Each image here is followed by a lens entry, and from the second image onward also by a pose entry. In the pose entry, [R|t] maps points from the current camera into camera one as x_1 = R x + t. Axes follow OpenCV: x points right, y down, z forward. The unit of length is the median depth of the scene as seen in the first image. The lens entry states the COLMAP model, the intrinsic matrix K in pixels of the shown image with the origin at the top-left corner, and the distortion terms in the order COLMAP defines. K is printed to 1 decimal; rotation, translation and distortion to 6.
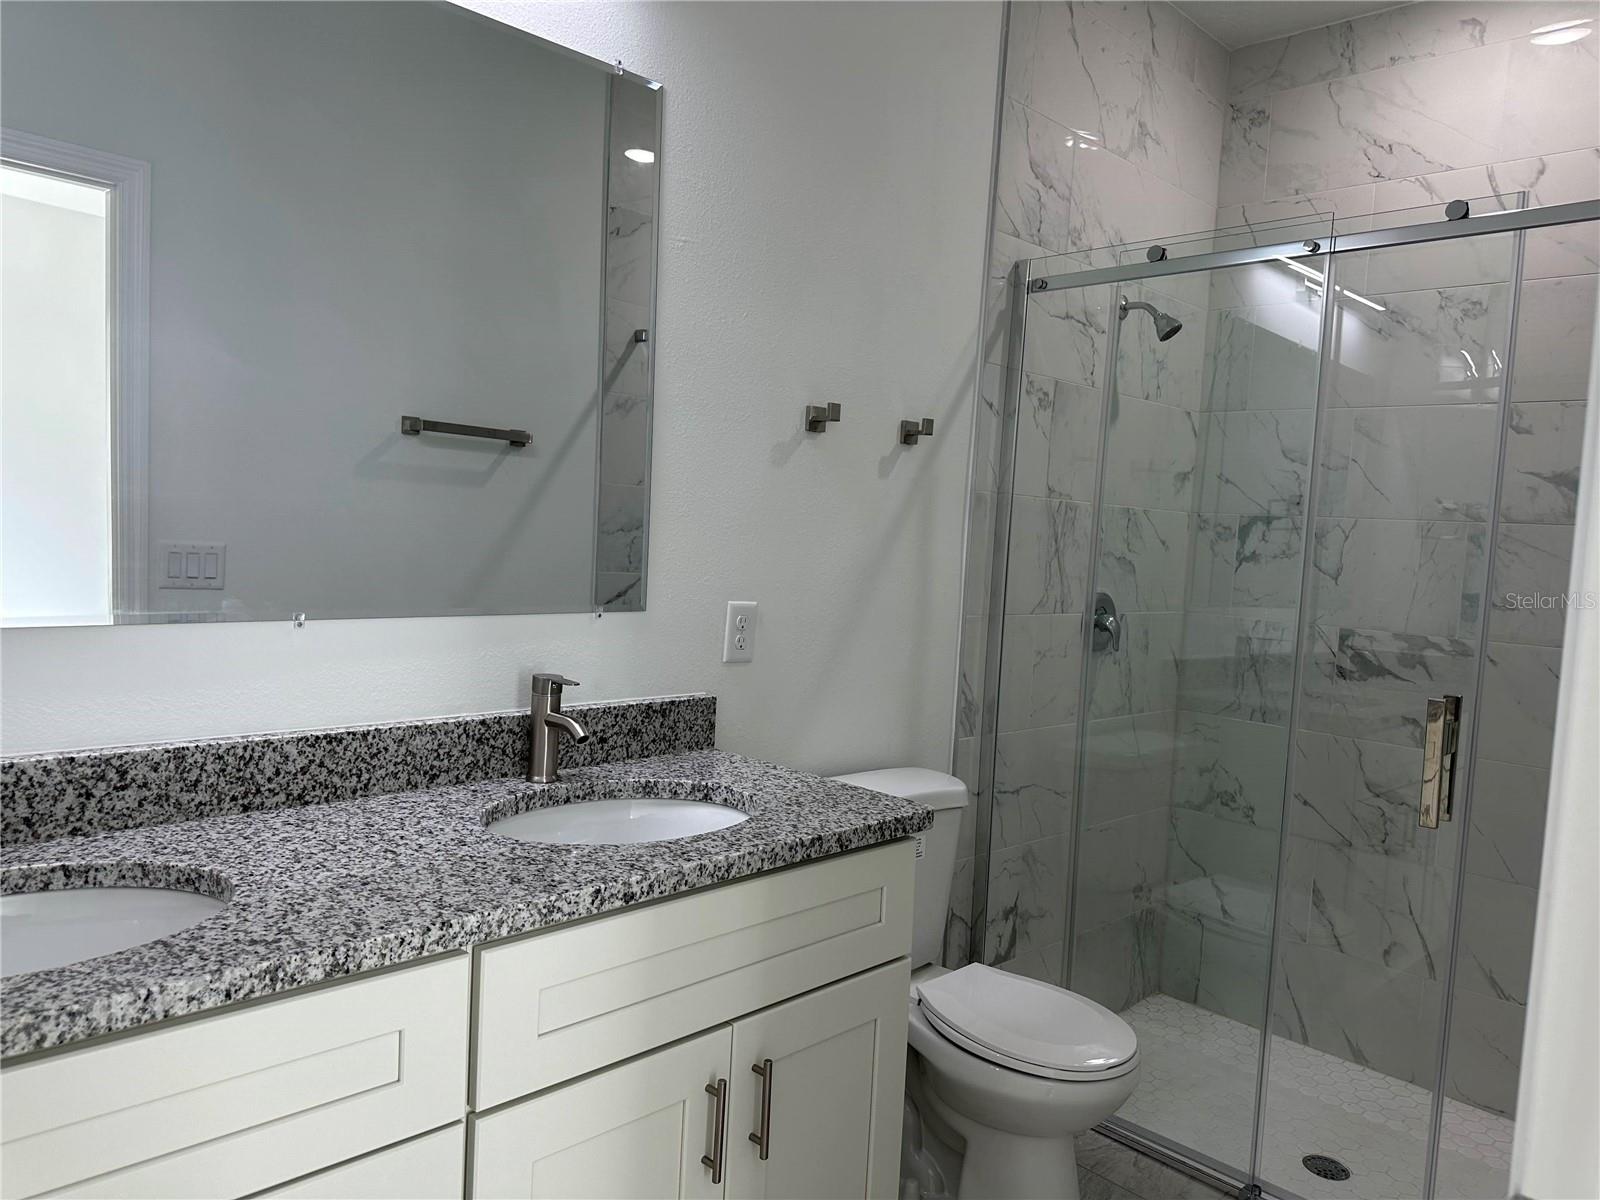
lens RADIAL K [[1132.9, 0, 802.8], [0, 1132.9, 601.7], [0, 0, 1]] dist [0.067439, -0.076155]
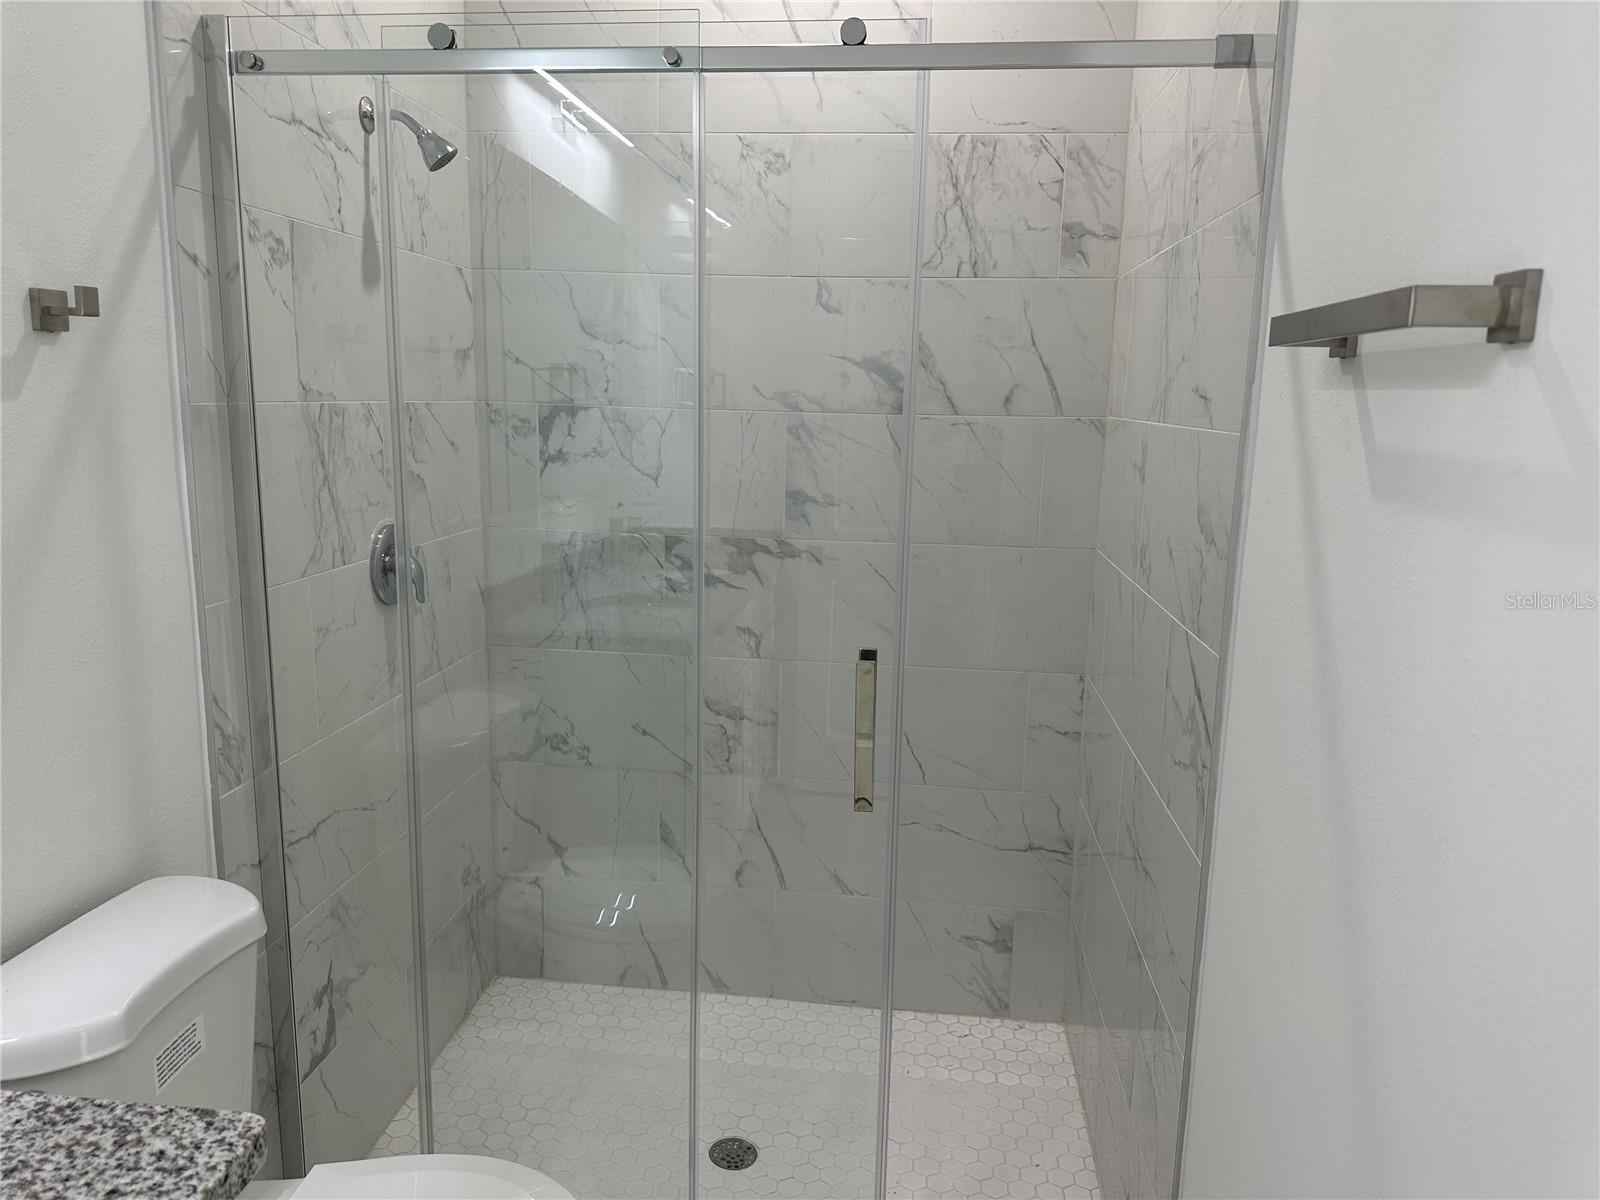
lens RADIAL K [[1132.9, 0, 790.8], [0, 1132.9, 604.0], [0, 0, 1]] dist [0.067439, -0.076155]
pose [[0.781696, -0.152846, 0.604639, 0.013385], [0.063208, 0.983927, 0.167009, -0.067306], [-0.620448, -0.092332, 0.778793, 0.278362]]
